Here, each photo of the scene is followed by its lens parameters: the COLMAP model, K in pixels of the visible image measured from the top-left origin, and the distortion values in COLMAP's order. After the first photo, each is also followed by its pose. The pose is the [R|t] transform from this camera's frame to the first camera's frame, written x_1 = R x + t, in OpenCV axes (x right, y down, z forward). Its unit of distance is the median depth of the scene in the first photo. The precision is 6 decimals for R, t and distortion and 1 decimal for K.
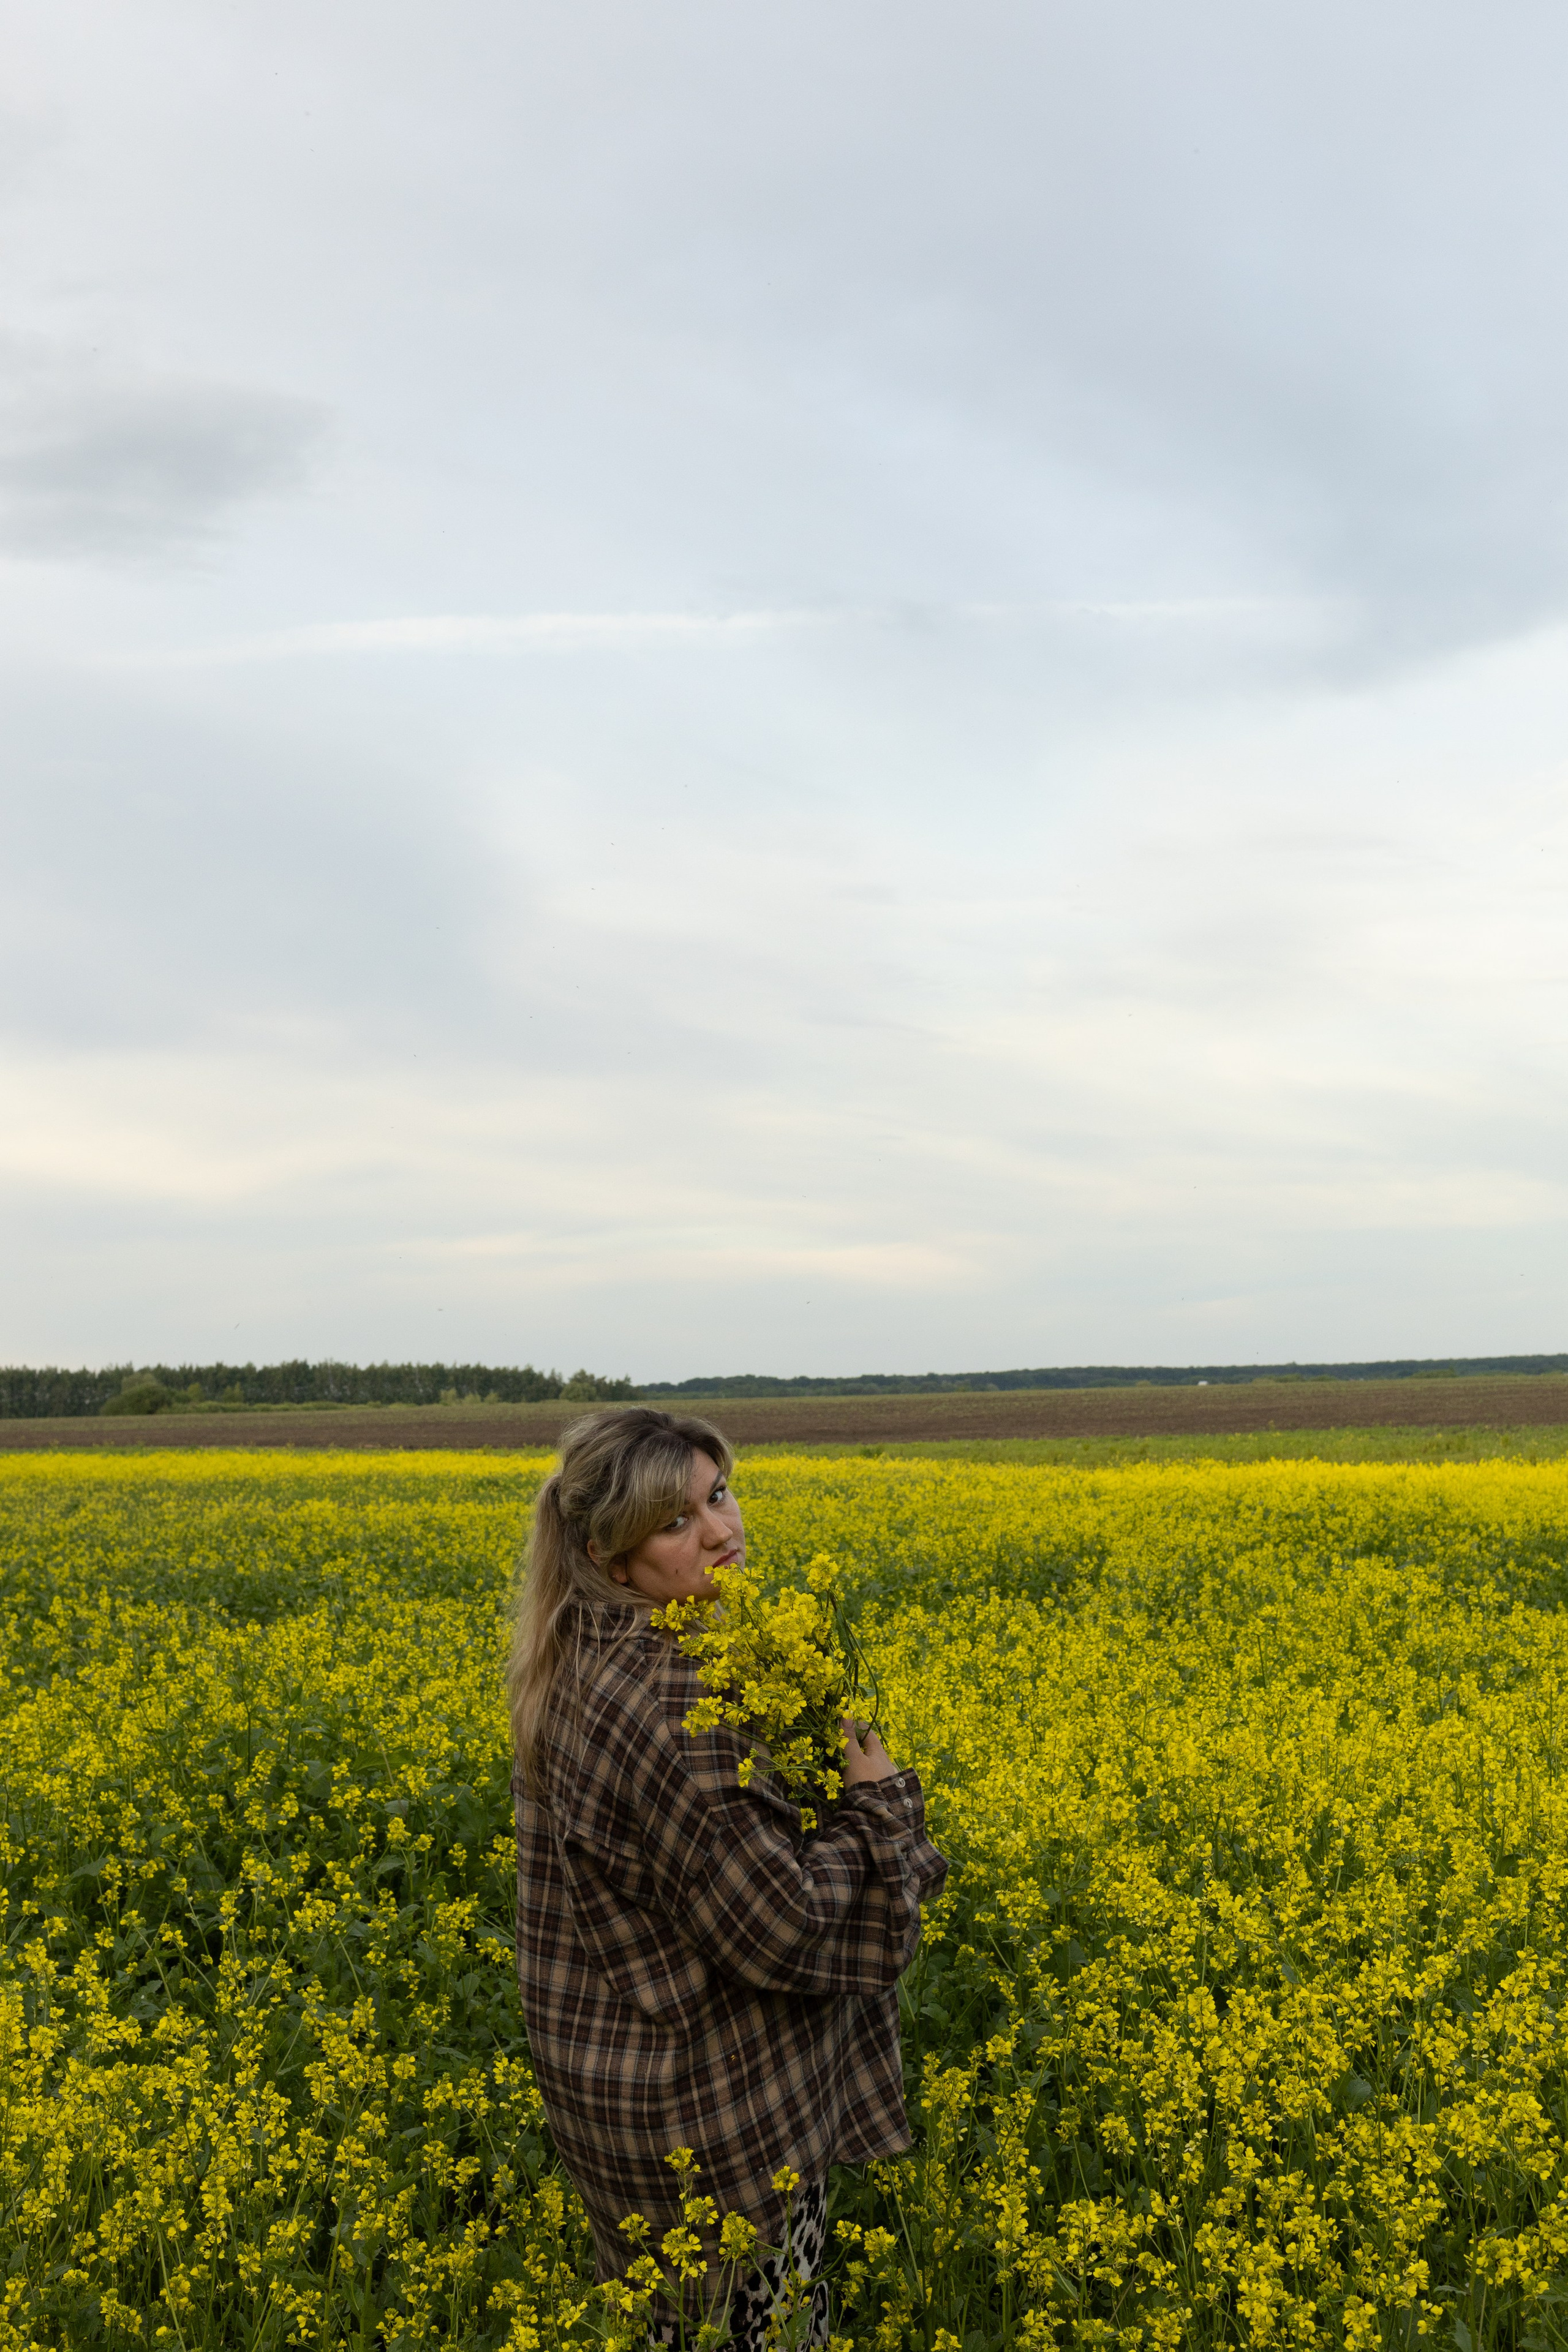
lens RADIAL K [[3376.8, 0, 784.0], [0, 3376.8, 1176.0], [0, 0, 1]] dist [0.010229, 0.011780]
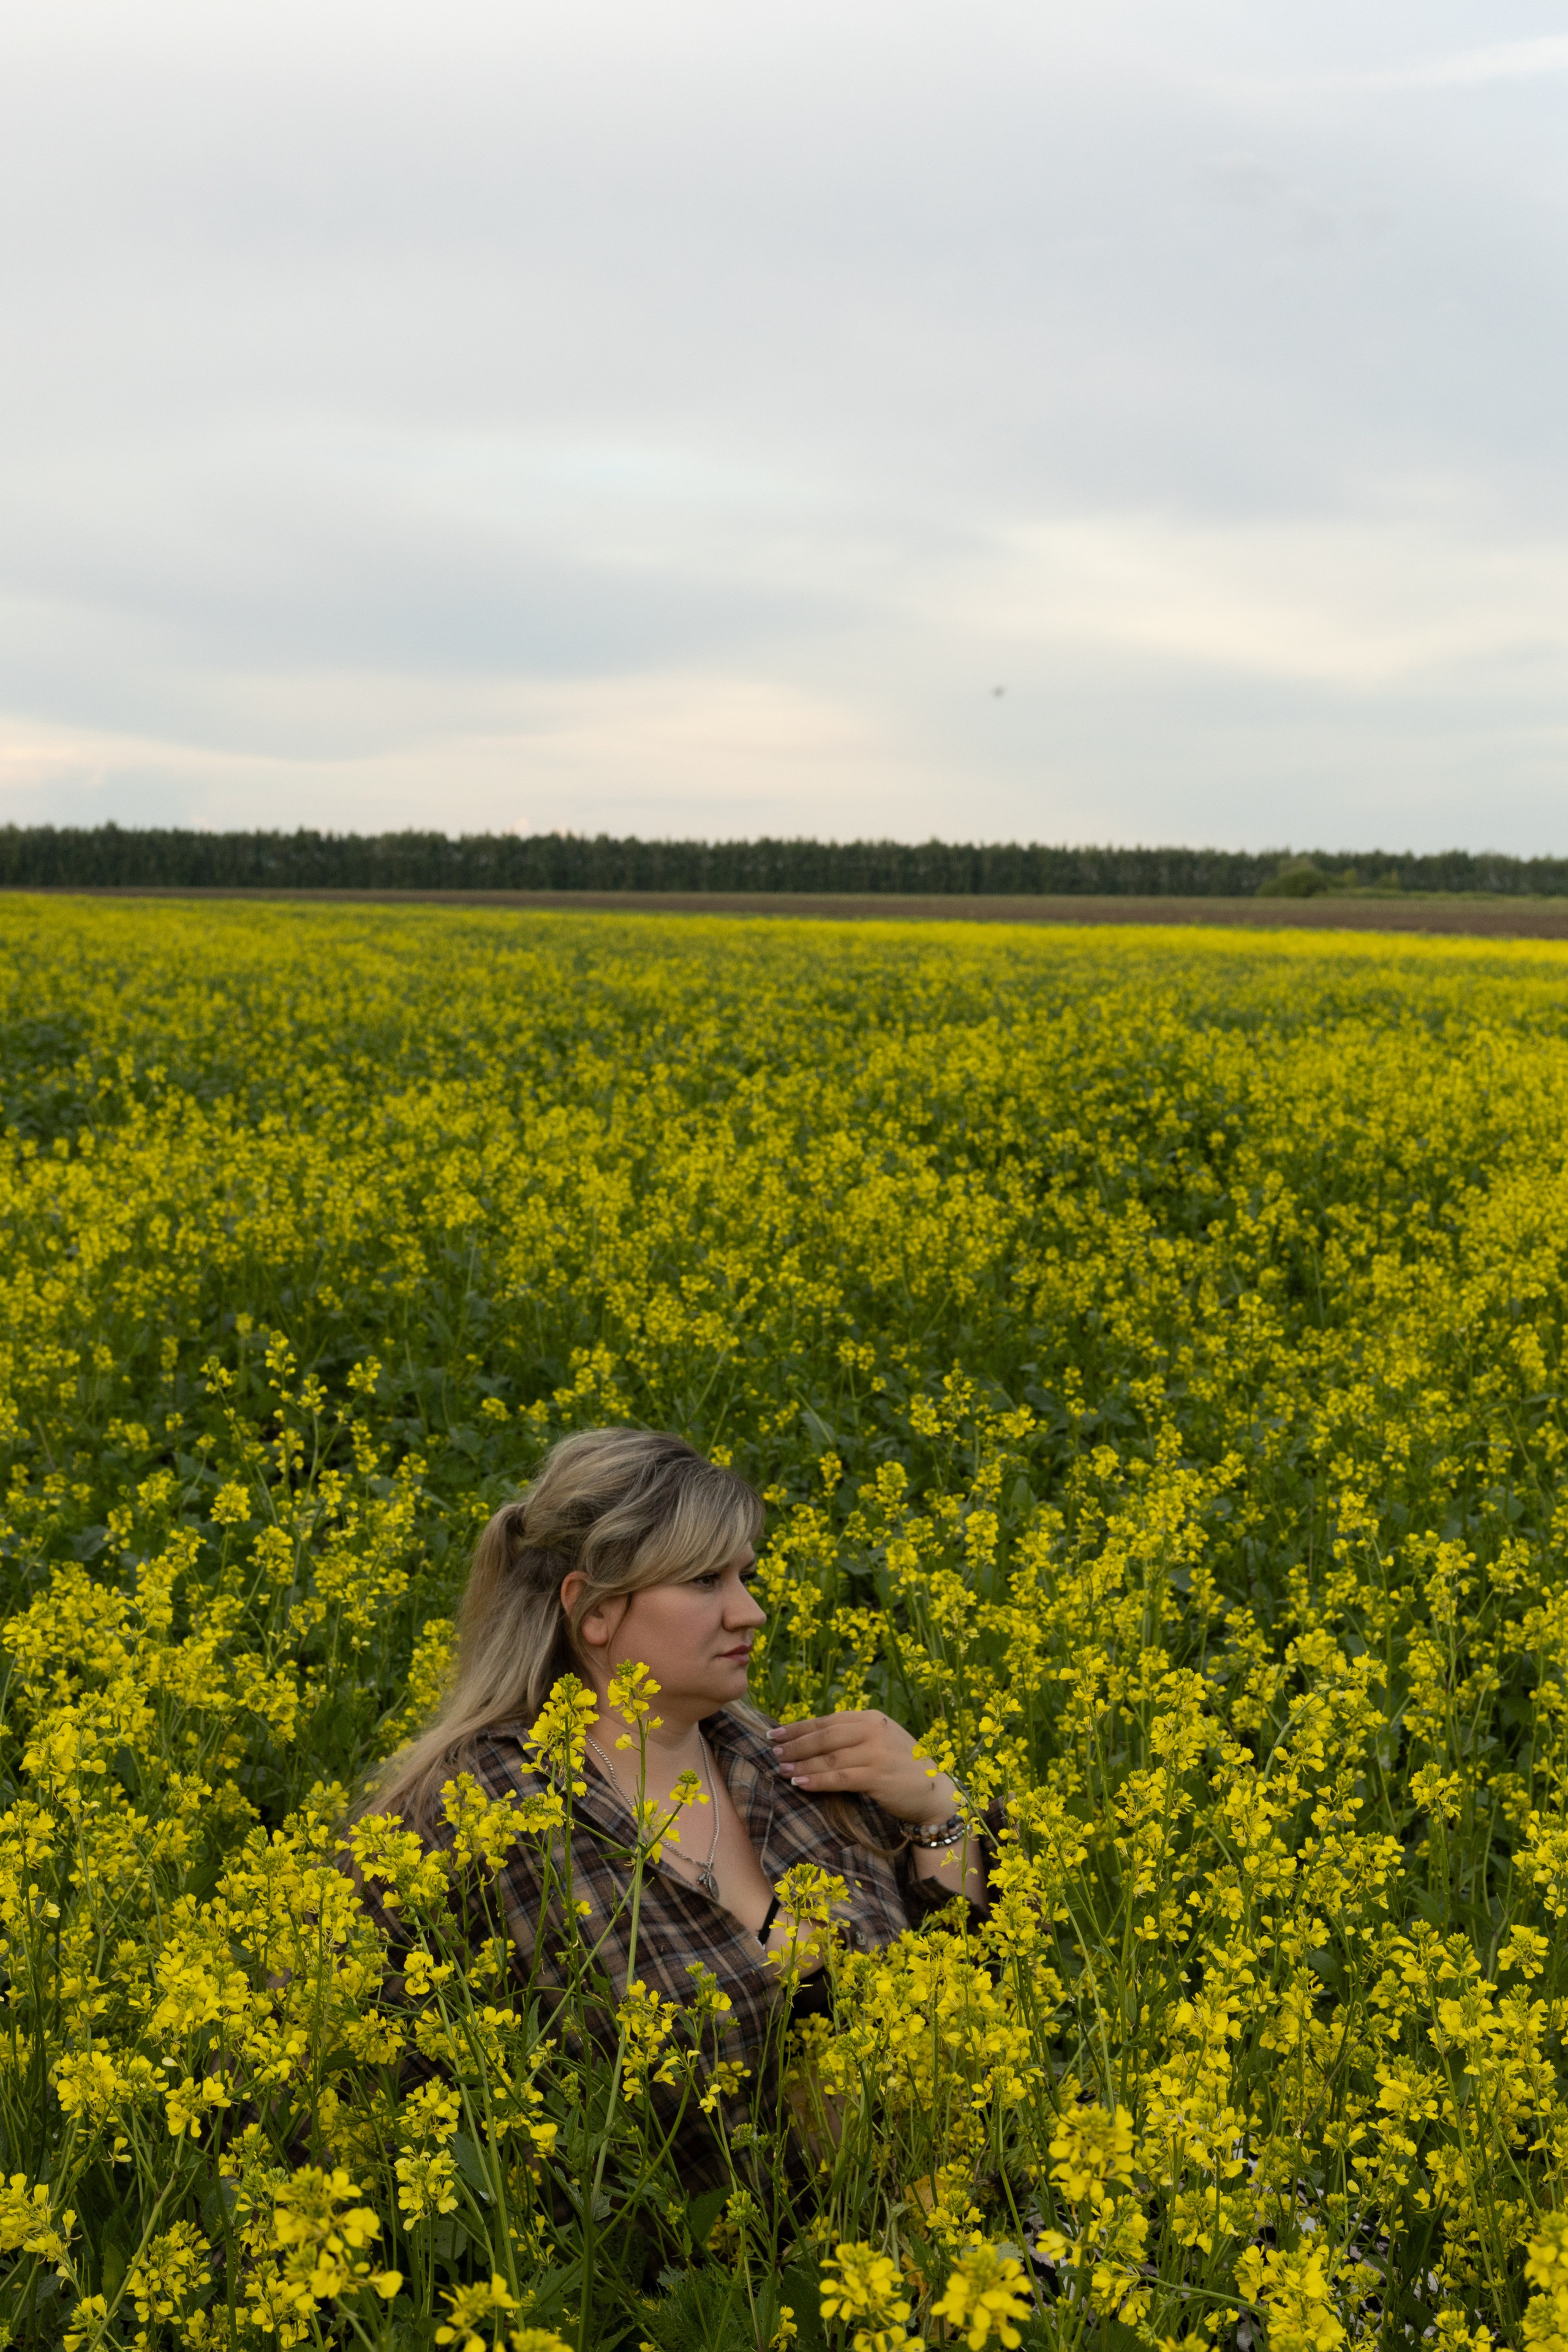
lens RADIAL K [[3423.6, 0, 789.9], [0, 3423.6, 1149.6], [0, 0, 1]] dist [0.014257, 0.015152]
pose [[0.943597, 0.062072, -0.325225, 0.196402], [-0.015216, 0.989361, 0.144681, -0.008200], [0.330745, -0.131572, 0.934503, -0.419396]]
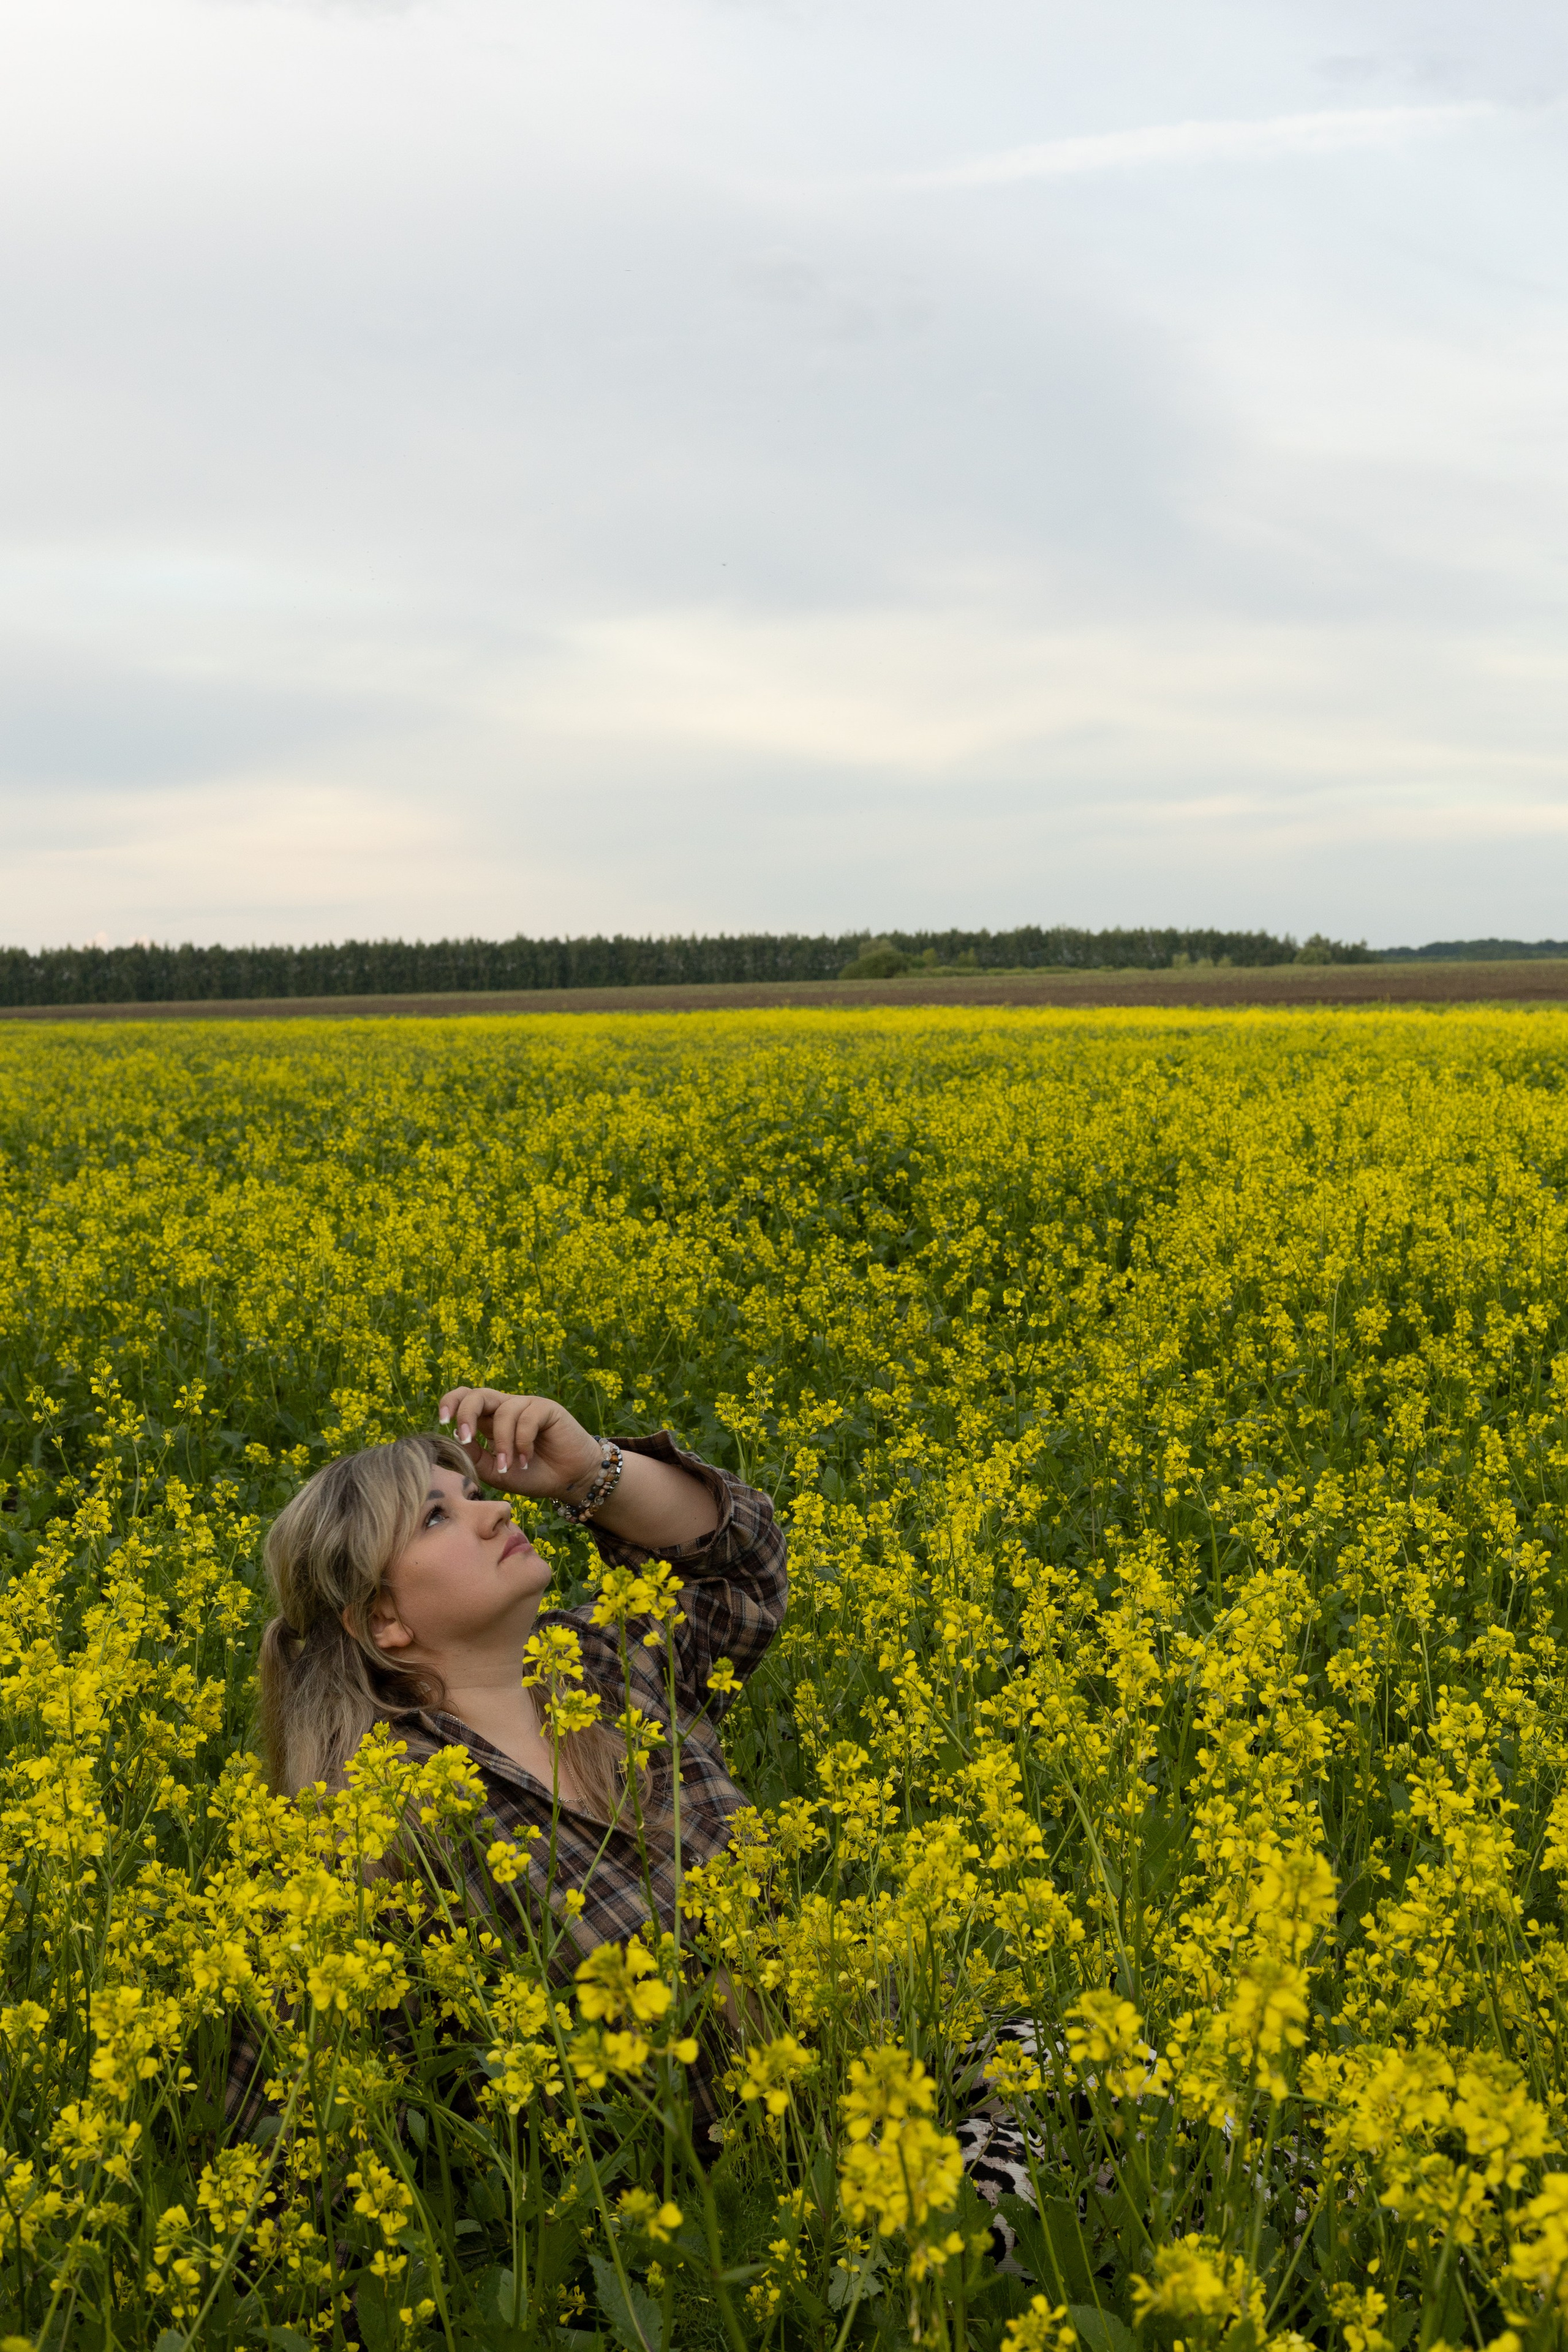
lens RADIAL K [[3391.9, 0, 784.0], [0, 3391.9, 1176.0], [0, 0, 1]] dist [0.006914, 0.036651]
pose [[0.976721, 0.009998, -0.214281, 0.167151], [0.017466, 0.991890, 0.125894, 0.005015], [0.213802, -0.126706, 0.968625, -0.441496]]
